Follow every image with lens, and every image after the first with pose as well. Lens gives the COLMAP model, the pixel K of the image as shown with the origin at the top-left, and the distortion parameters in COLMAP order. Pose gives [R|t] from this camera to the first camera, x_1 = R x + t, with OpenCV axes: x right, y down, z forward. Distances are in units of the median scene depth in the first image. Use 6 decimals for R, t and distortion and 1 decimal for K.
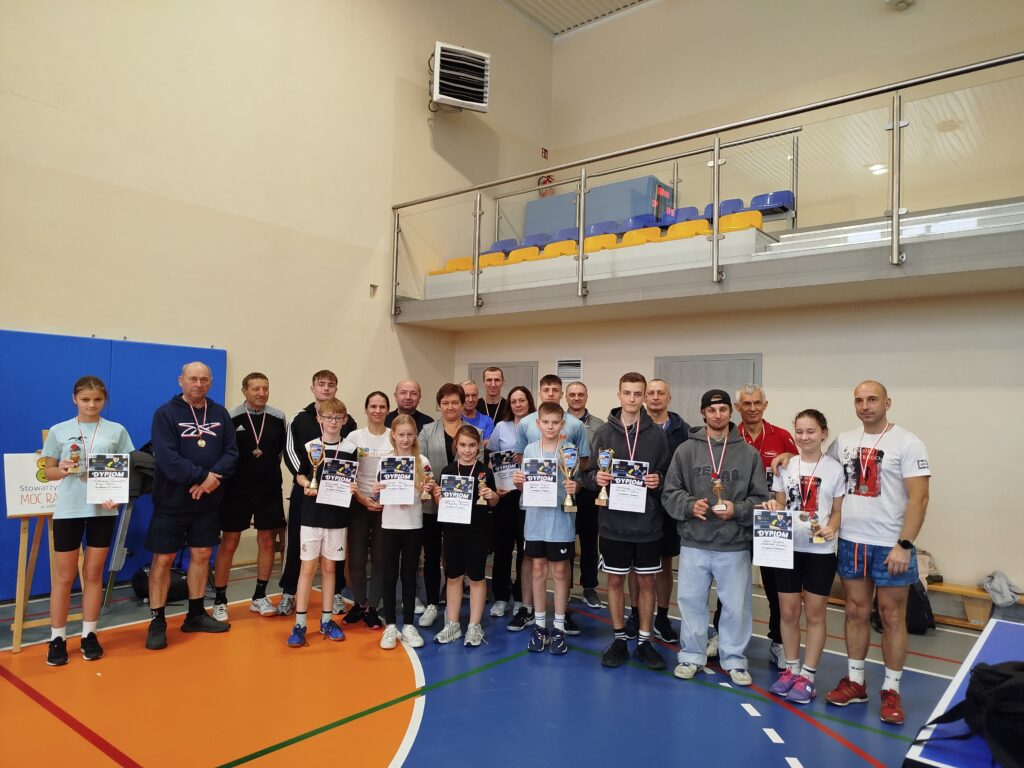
lens RADIAL K [[717.7, 0, 512.8], [0, 717.7, 383.7], [0, 0, 1]] dist [0.002079, 0.007675]
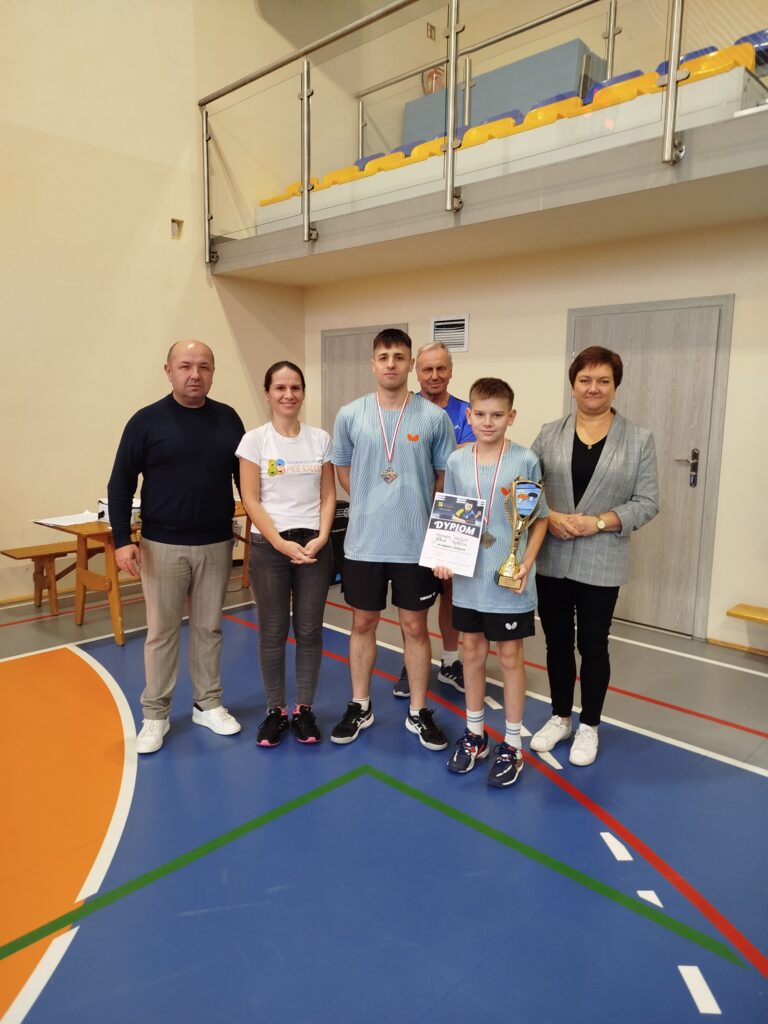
lens RADIAL K [[717.7, 0, 380.1], [0, 717.7, 510.7], [0, 0, 1]] dist [0.002079, 0.007675]
pose [[0.996260, -0.004844, -0.086272, 0.073596], [0.021778, 0.980273, 0.196447, 0.012438], [0.083618, -0.197591, 0.976712, 0.264297]]
